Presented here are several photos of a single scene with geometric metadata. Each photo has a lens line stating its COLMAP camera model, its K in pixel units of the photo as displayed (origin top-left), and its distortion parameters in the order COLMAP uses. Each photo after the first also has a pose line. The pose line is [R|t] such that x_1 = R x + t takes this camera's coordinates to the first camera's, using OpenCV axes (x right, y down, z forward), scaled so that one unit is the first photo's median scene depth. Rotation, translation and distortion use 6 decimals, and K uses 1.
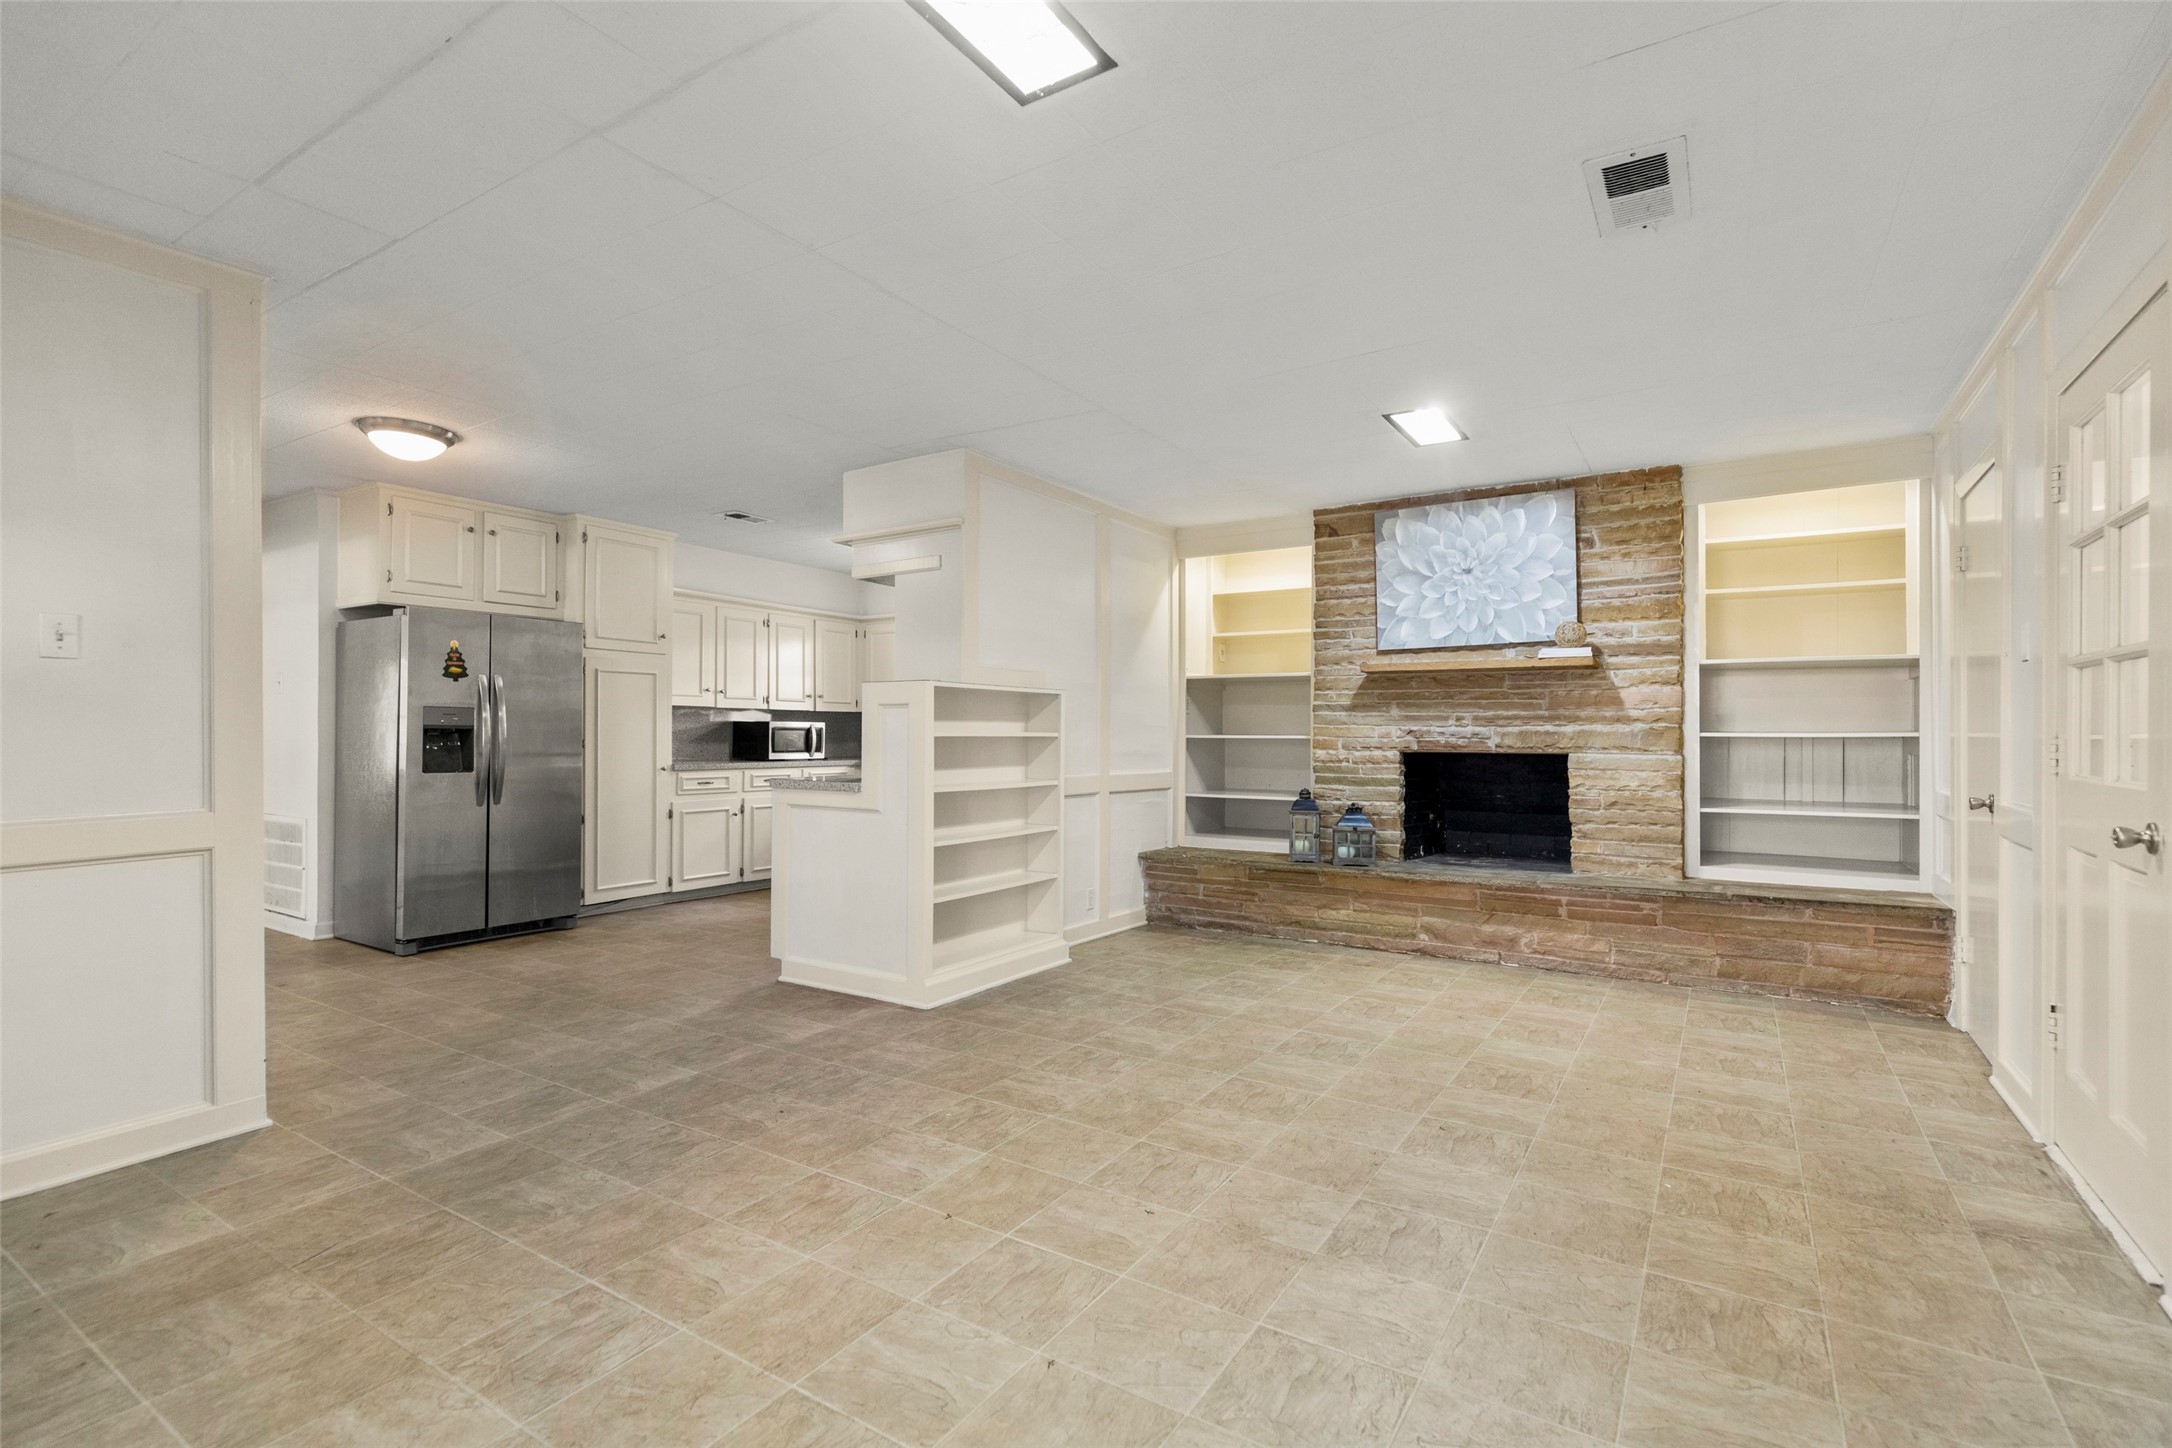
lens RADIAL K [[999.8, 0, 1086.0], [0, 999.8, 724.0], [0, 0, 1]] dist [0.010704, -0.000587]
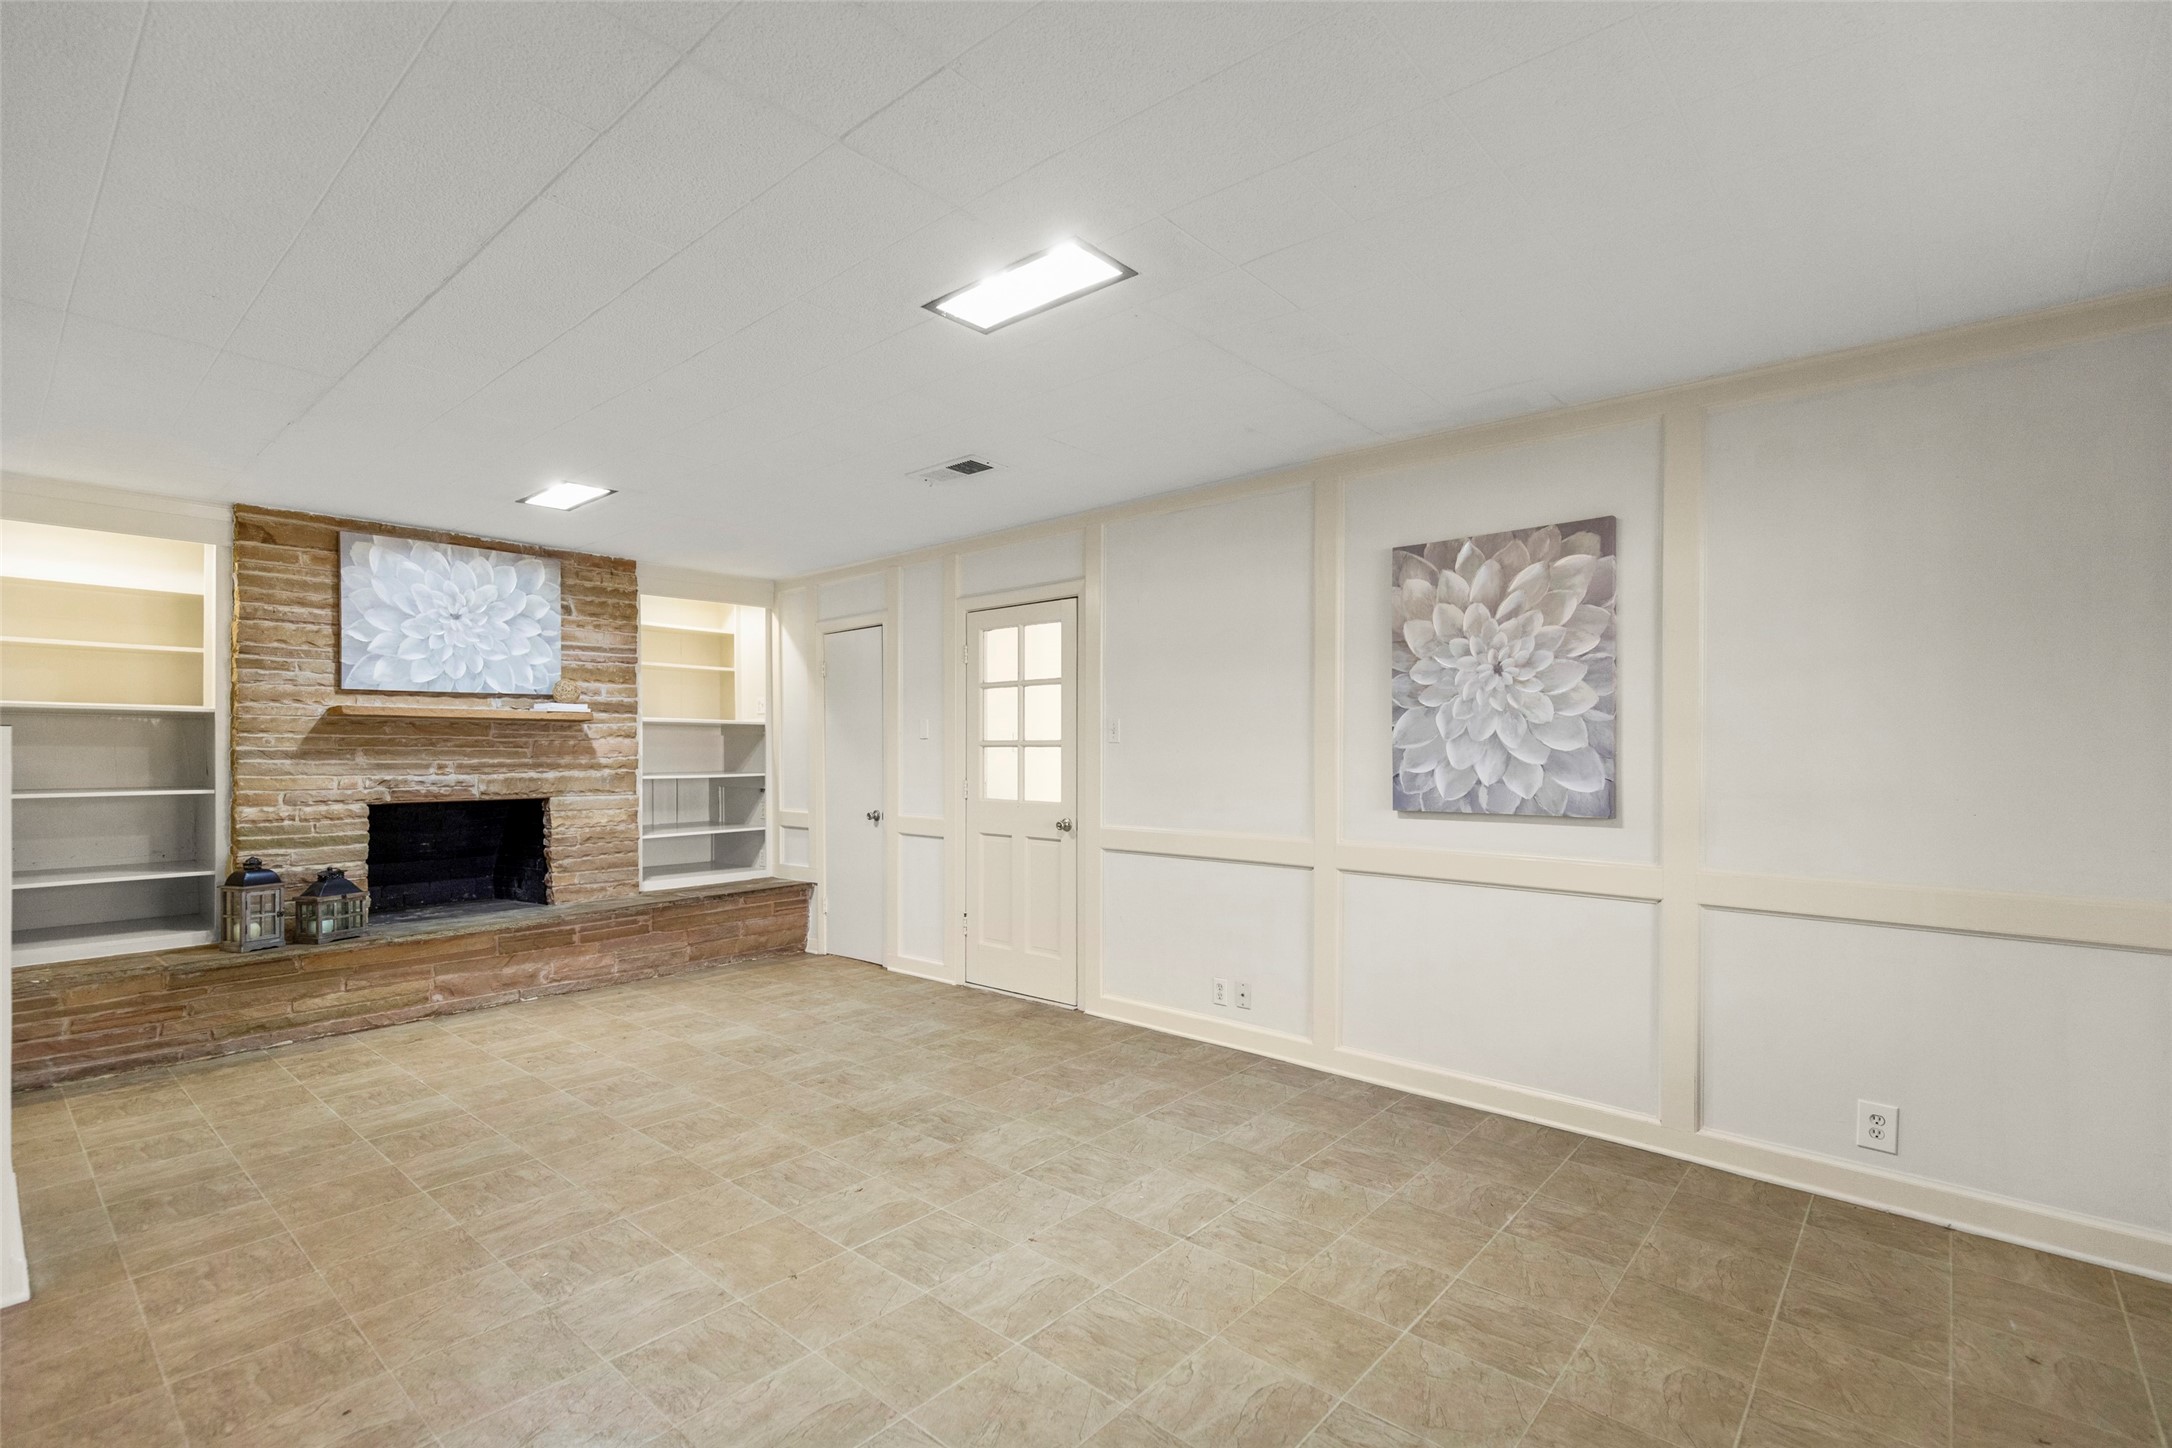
lens RADIAL K [[999.8, 0, 1086.0], [0, 999.8, 724.0], [0, 0, 1]] dist [0.010704, -0.000587]
pose [[0.142238, 0.024523, 0.989529, -0.616471], [-0.004724, 0.999698, -0.024096, -0.031954], [-0.989821, -0.001247, 0.142310, 0.298251]]
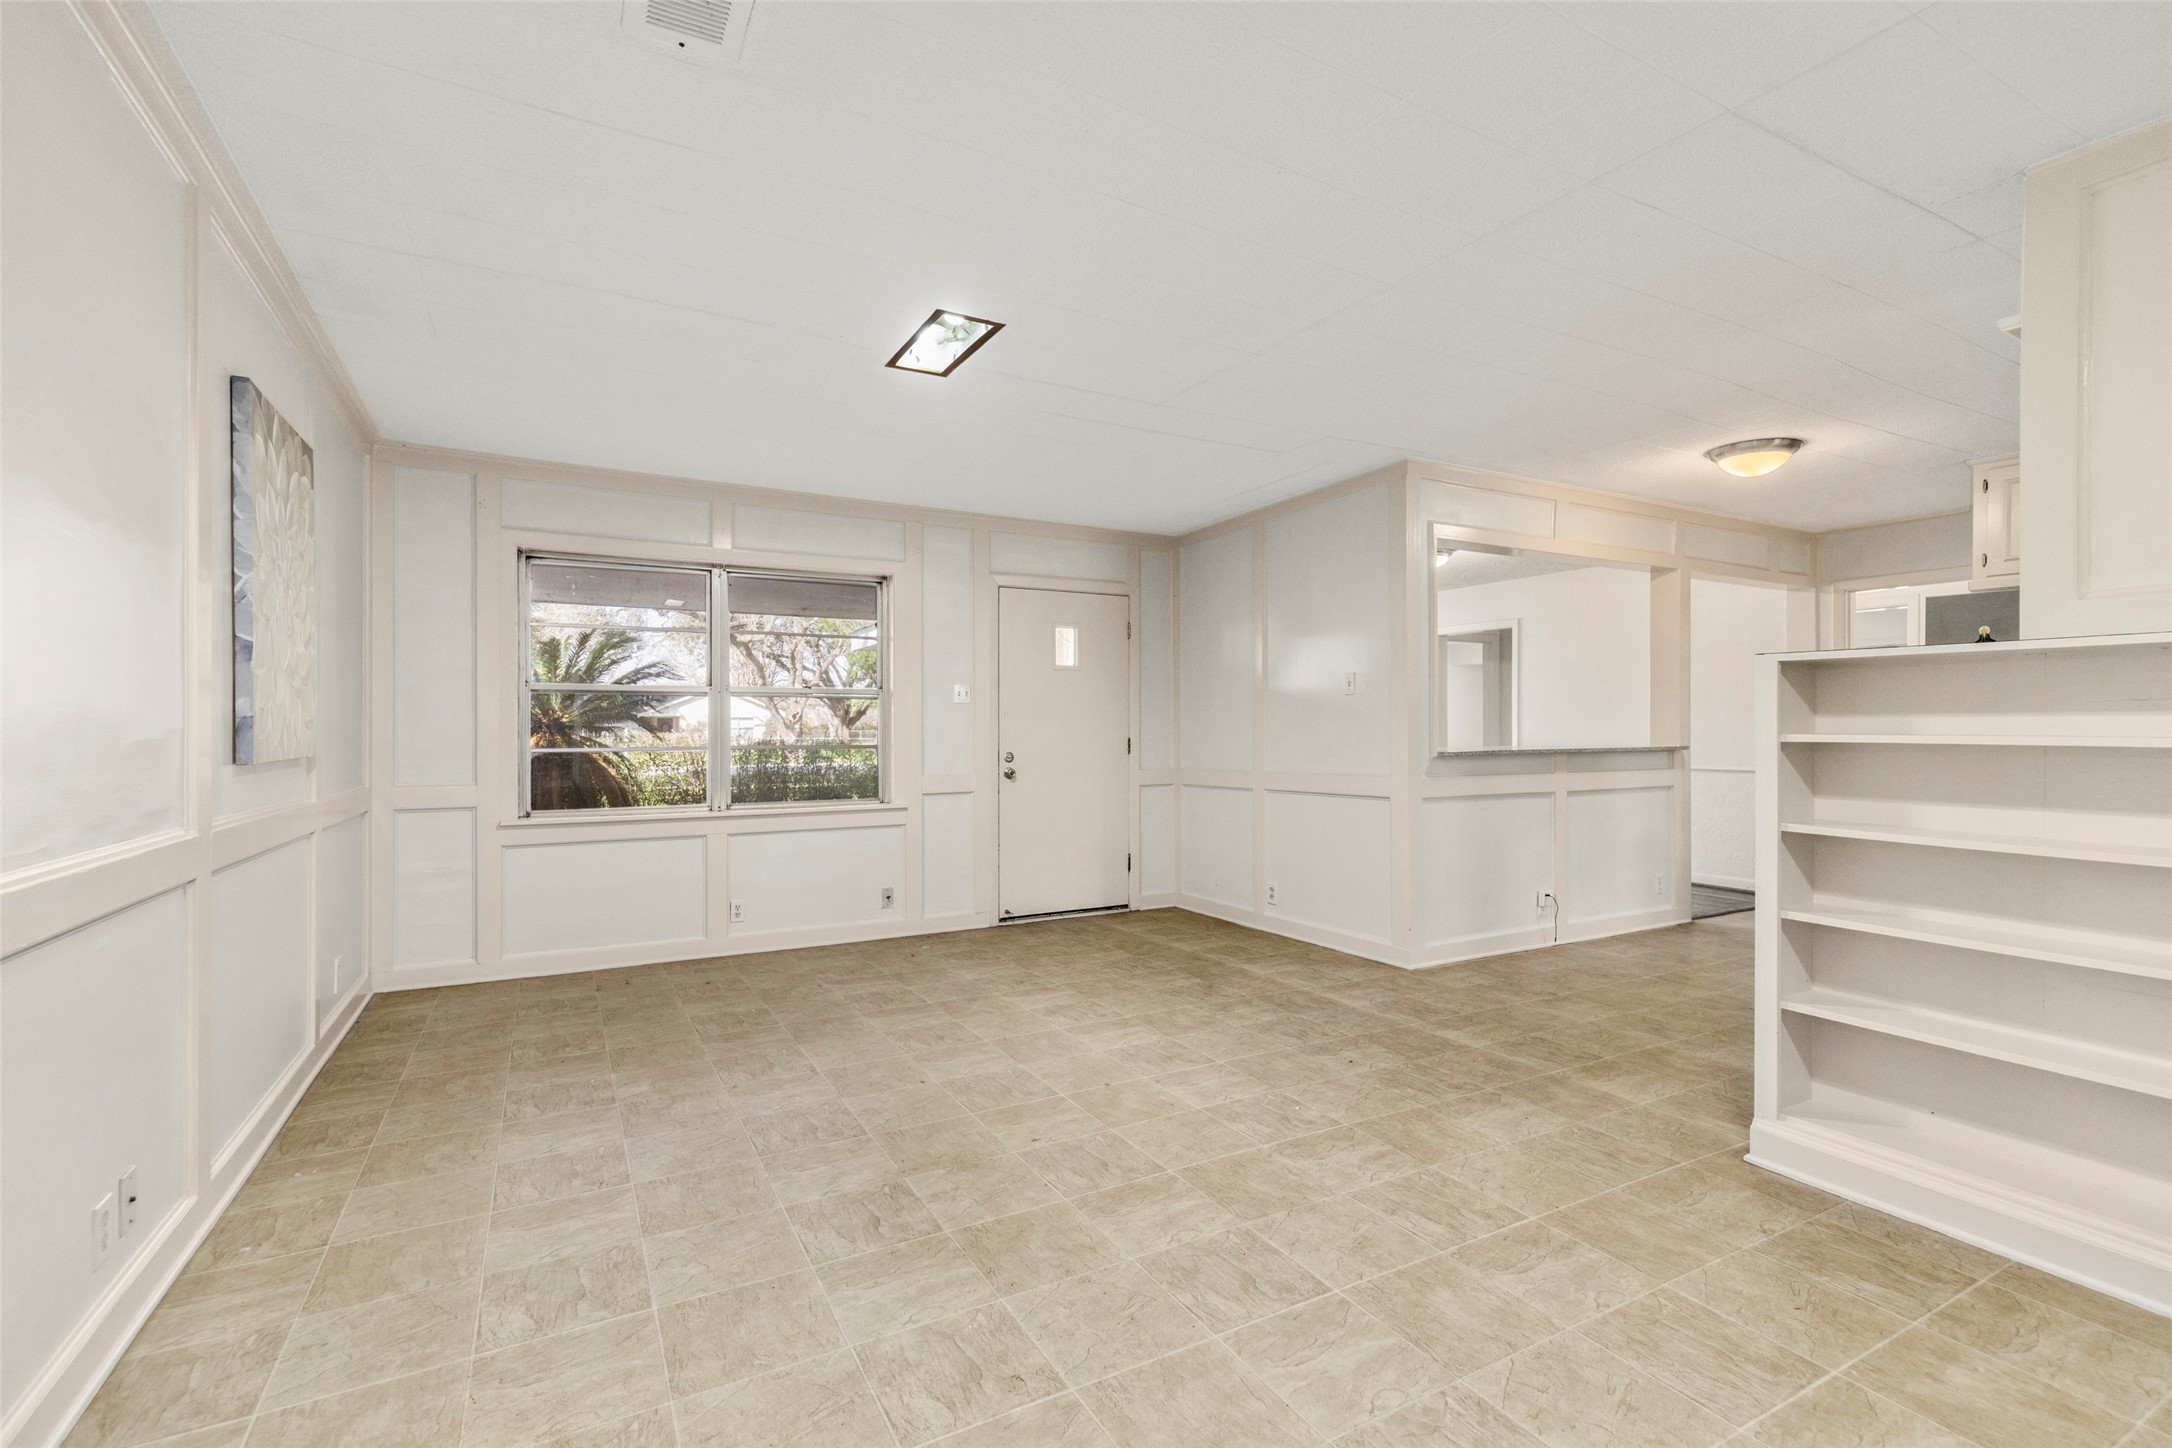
lens RADIAL K [[957.9, 0, 1086.0], [0, 957.9, 724.0], [0, 0, 1]] dist [0.010893, -0.000085]
pose [[-0.470086, -0.004264, -0.882610, 0.563307], [0.005919, 0.999951, -0.007983, 0.003321], [0.882601, -0.008977, -0.470037, 0.864010]]
